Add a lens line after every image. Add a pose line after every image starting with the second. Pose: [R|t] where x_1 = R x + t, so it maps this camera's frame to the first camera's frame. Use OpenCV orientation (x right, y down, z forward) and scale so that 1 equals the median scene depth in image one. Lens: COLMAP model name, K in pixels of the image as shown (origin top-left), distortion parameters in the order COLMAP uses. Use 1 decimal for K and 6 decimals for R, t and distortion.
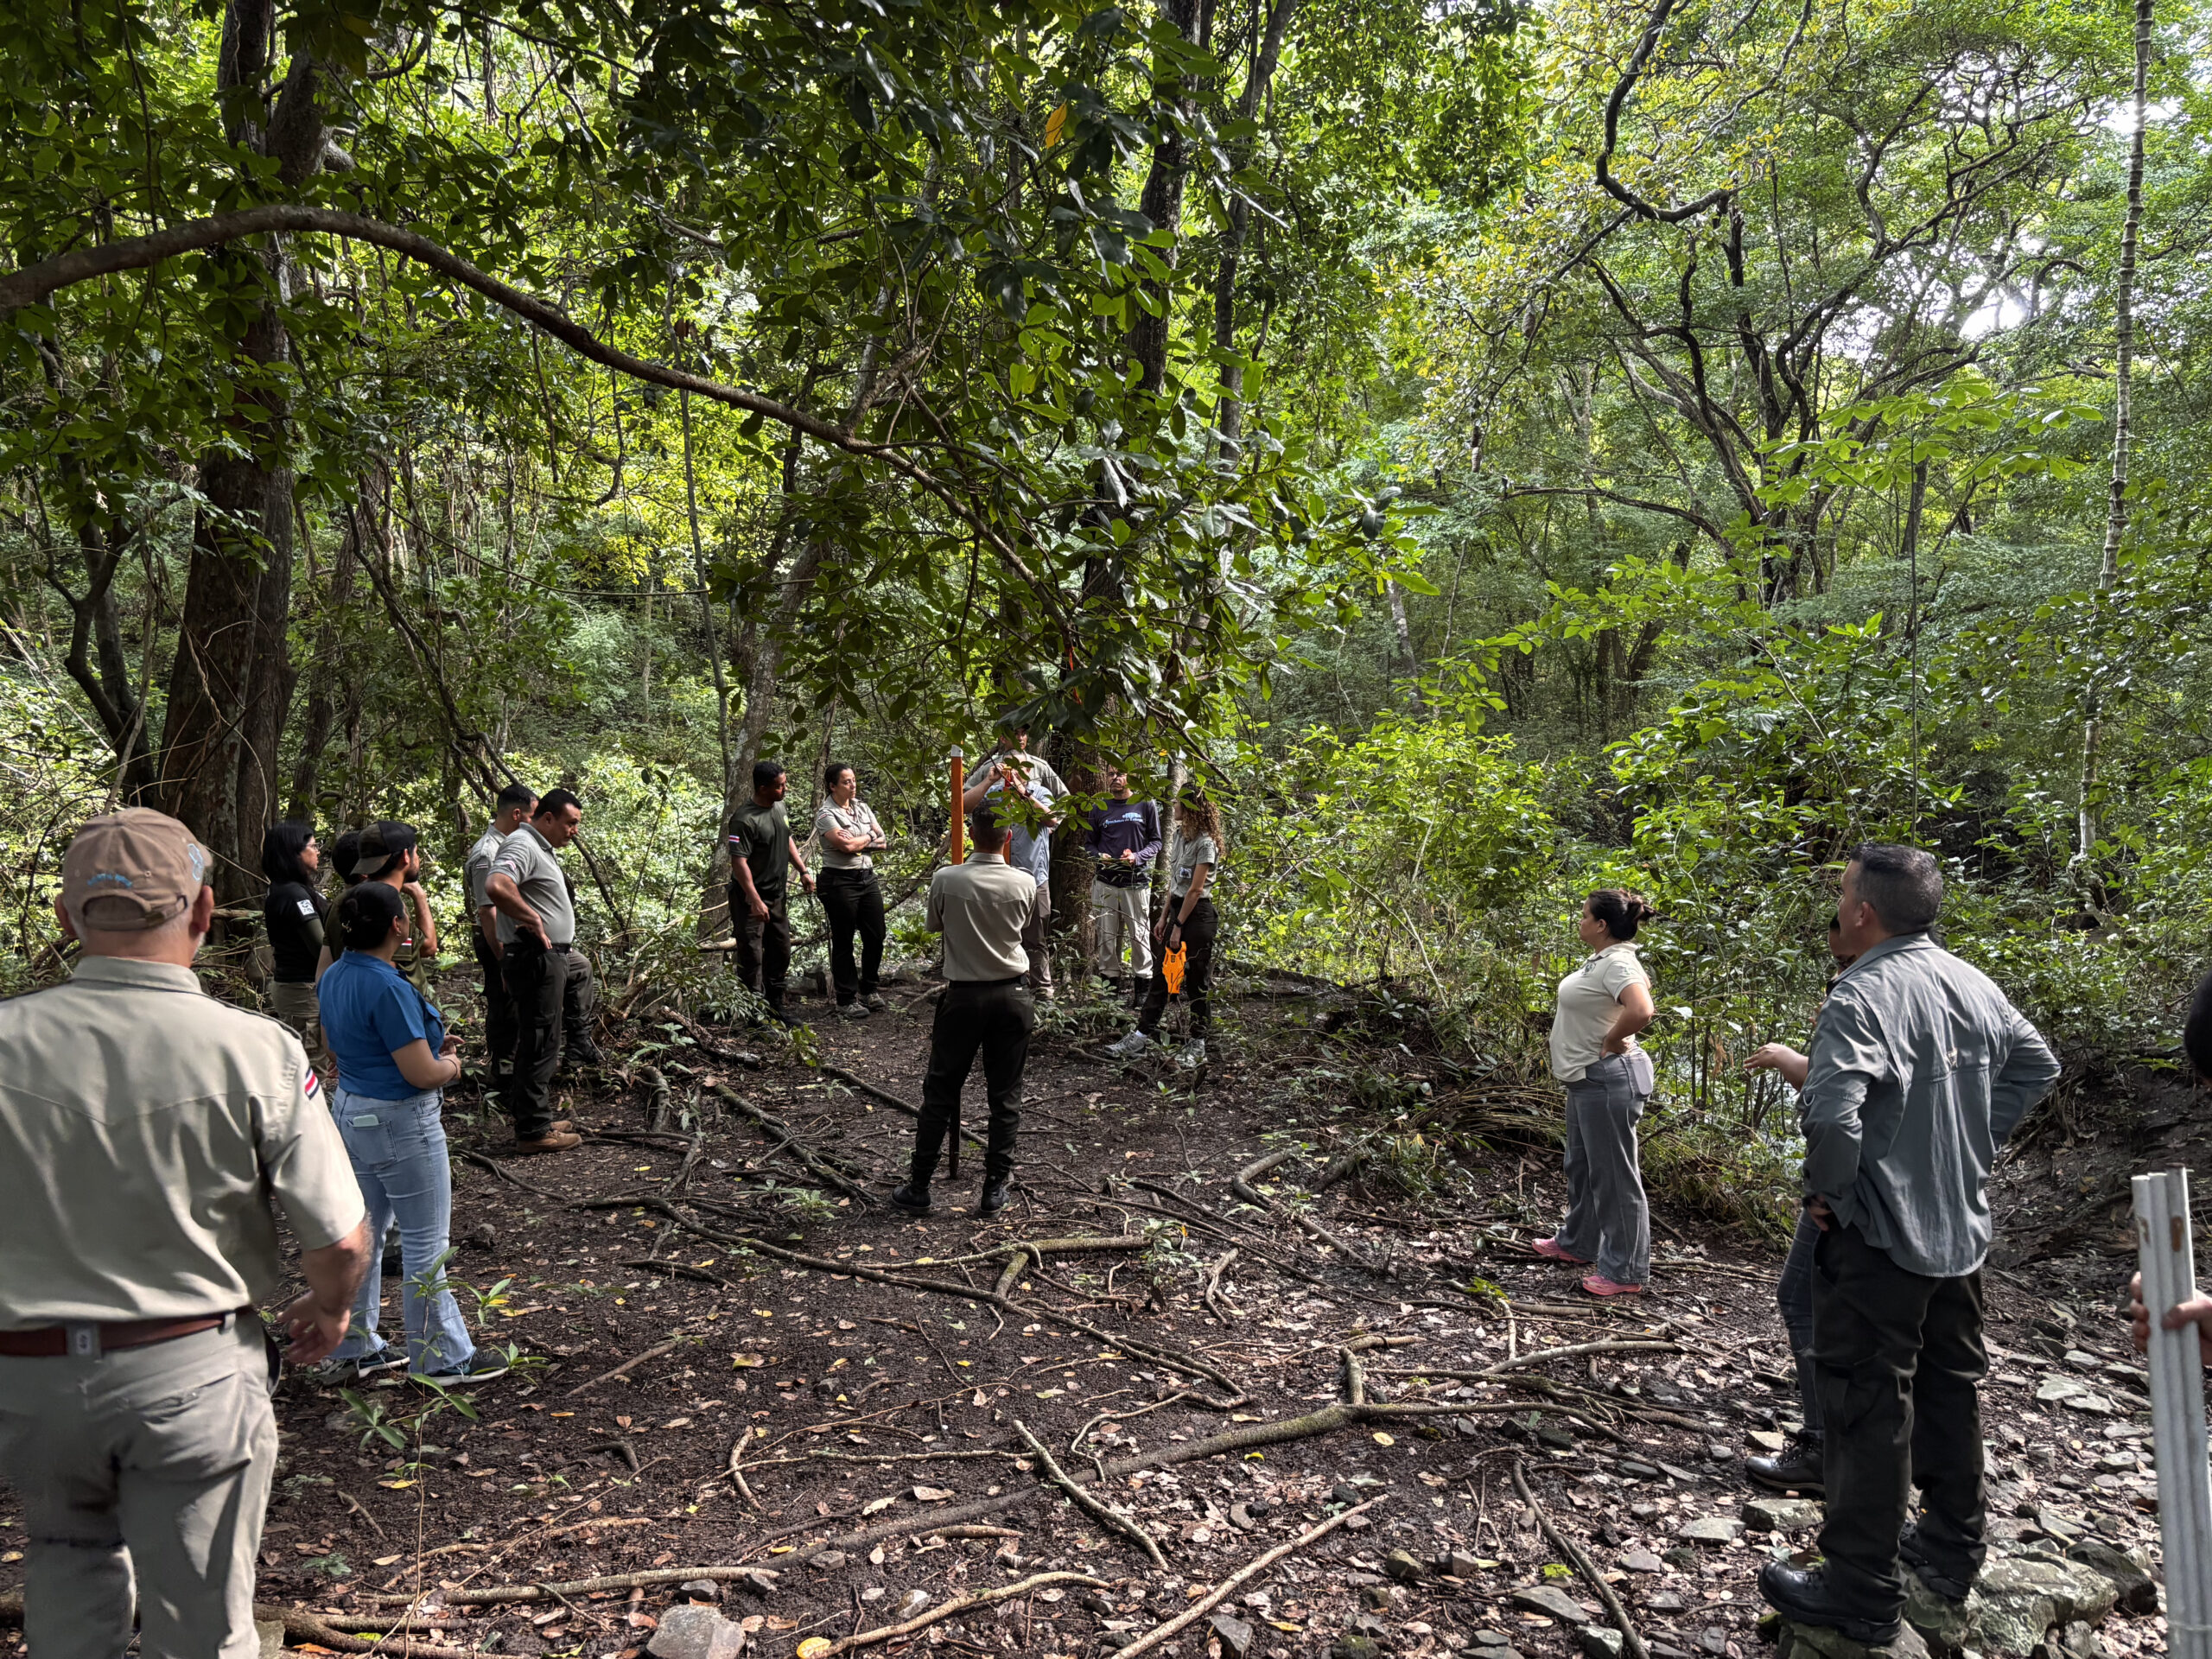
lens RADIAL K [[1669.0, 0, 1106.0], [0, 1669.0, 829.5], [0, 0, 1]] dist [0.020395, 0.001057]
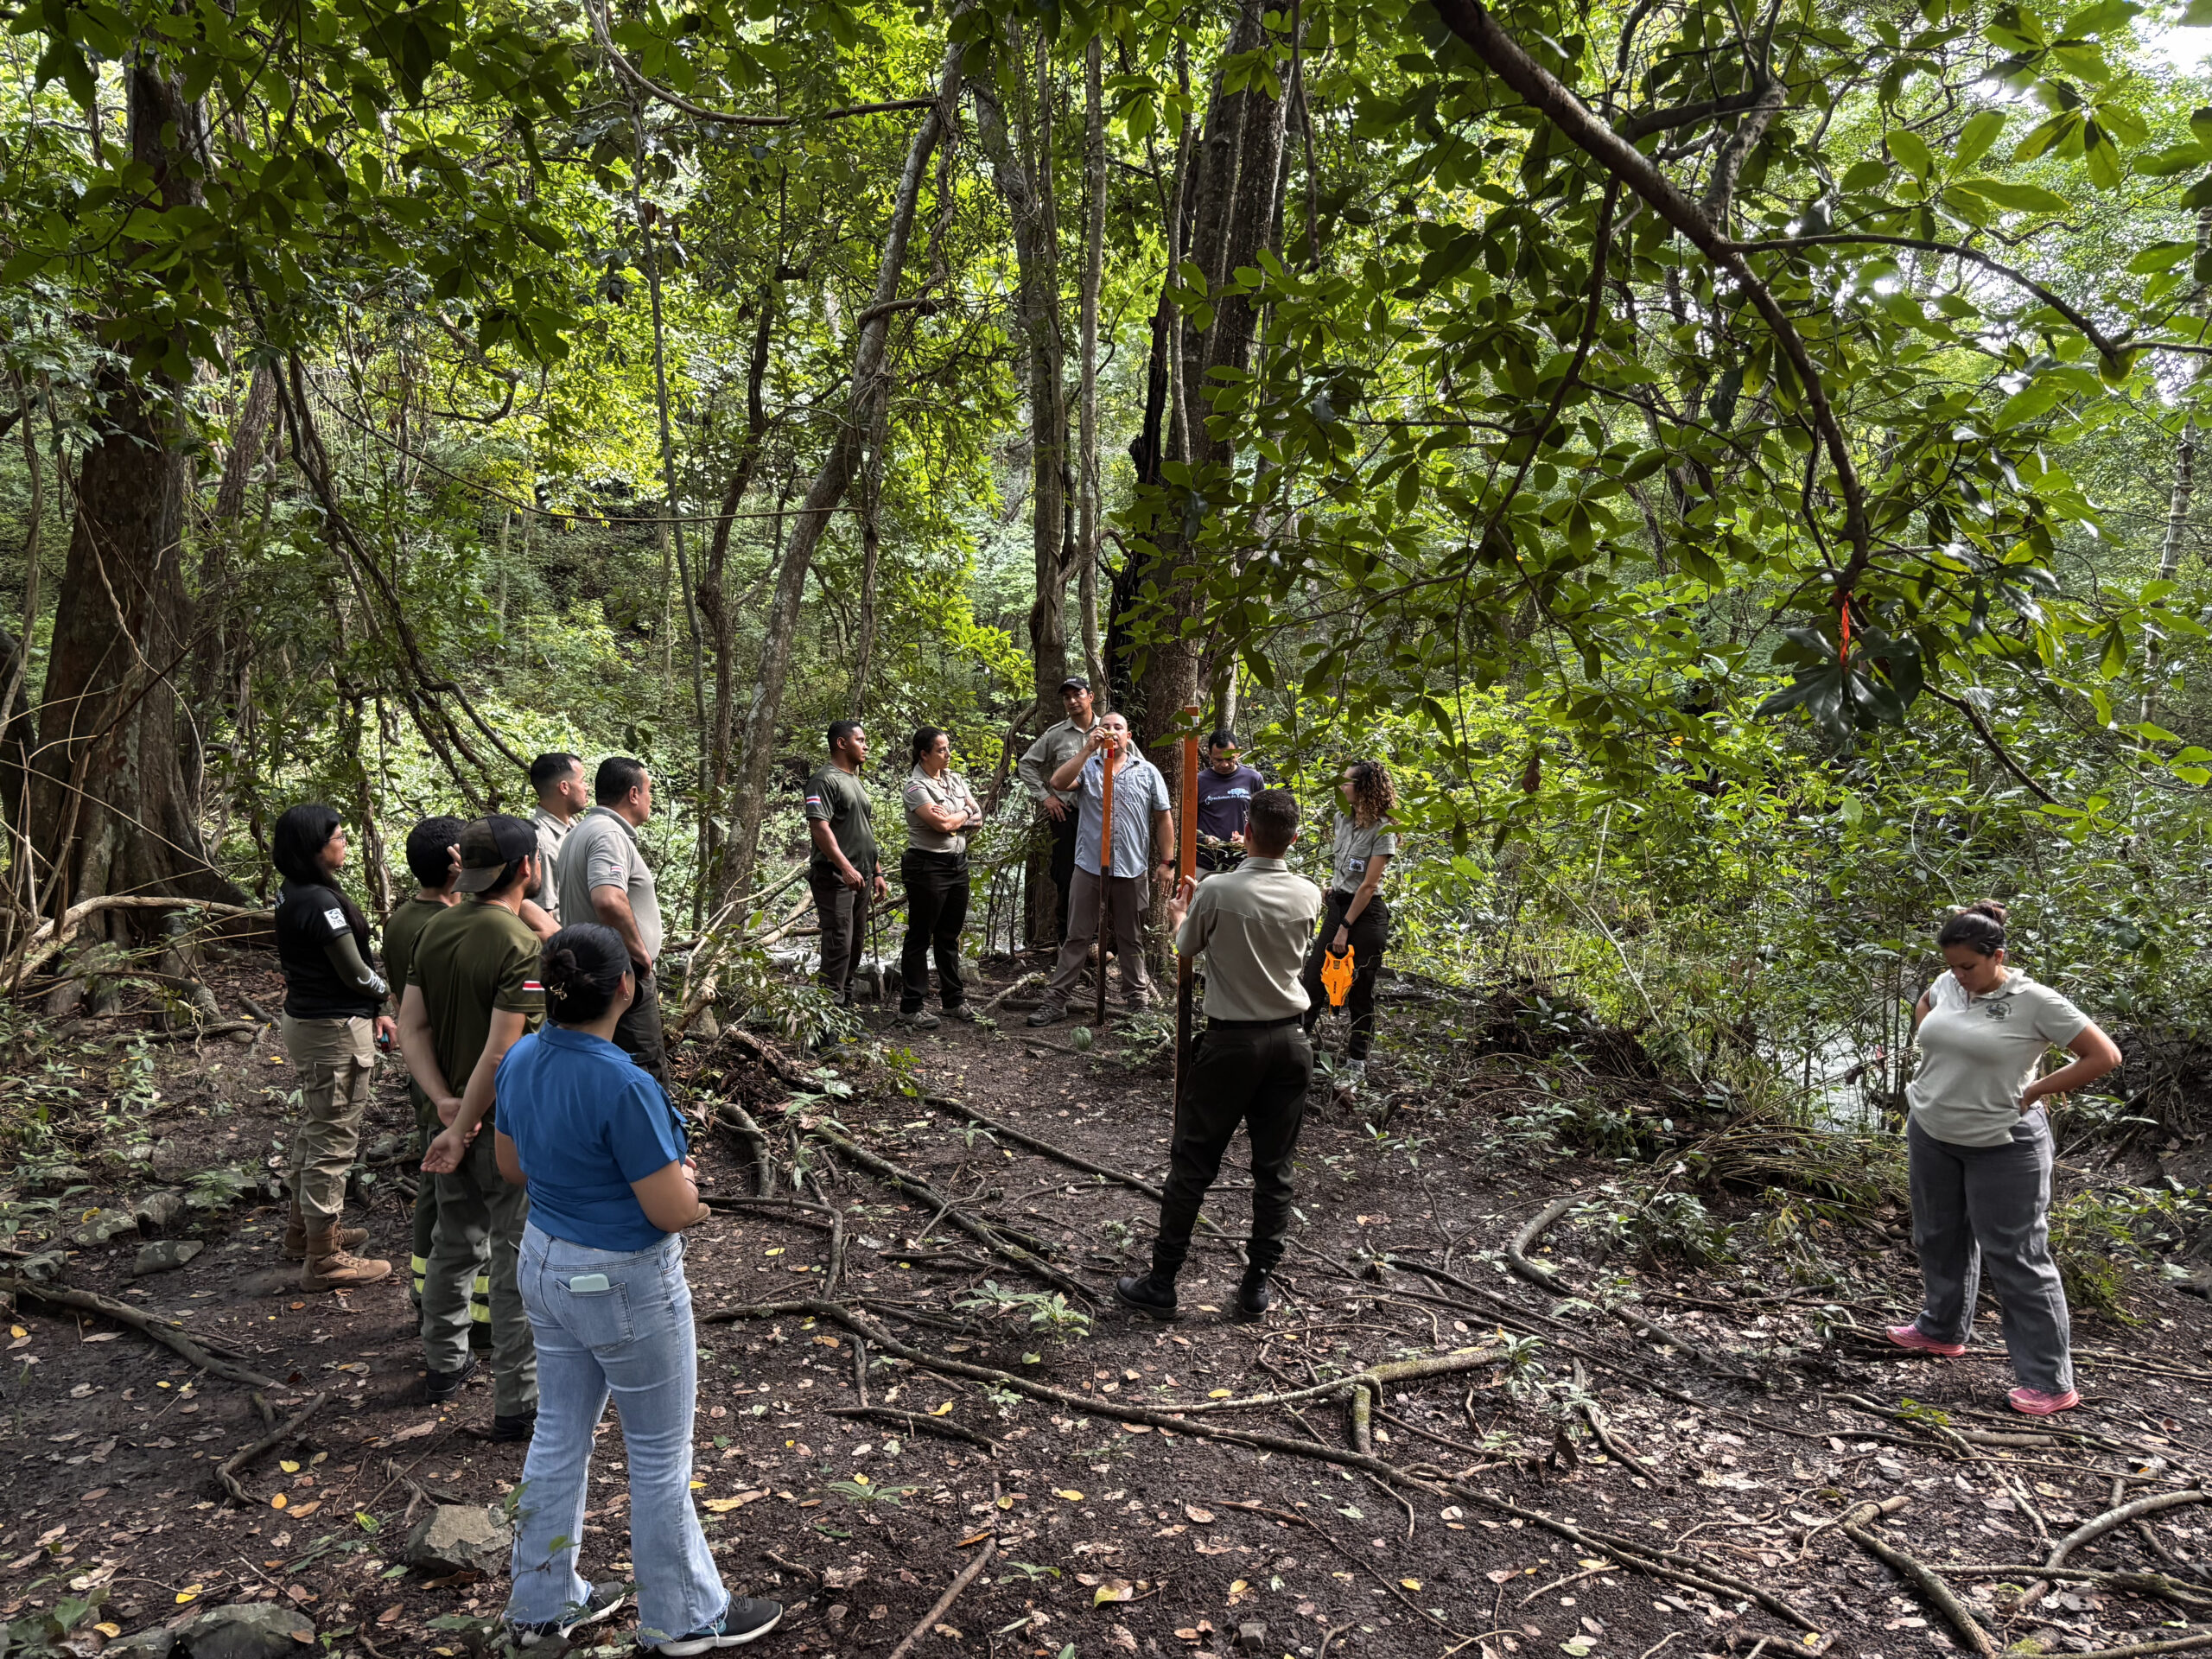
lens RADIAL K [[1664.7, 0, 1106.0], [0, 1664.7, 829.5], [0, 0, 1]] dist [0.010561, 0.004642]
pose [[0.994365, 0.008895, 0.105636, -0.215758], [-0.012035, 0.999503, 0.029122, -0.019952], [-0.105325, -0.030229, 0.993978, 0.223370]]
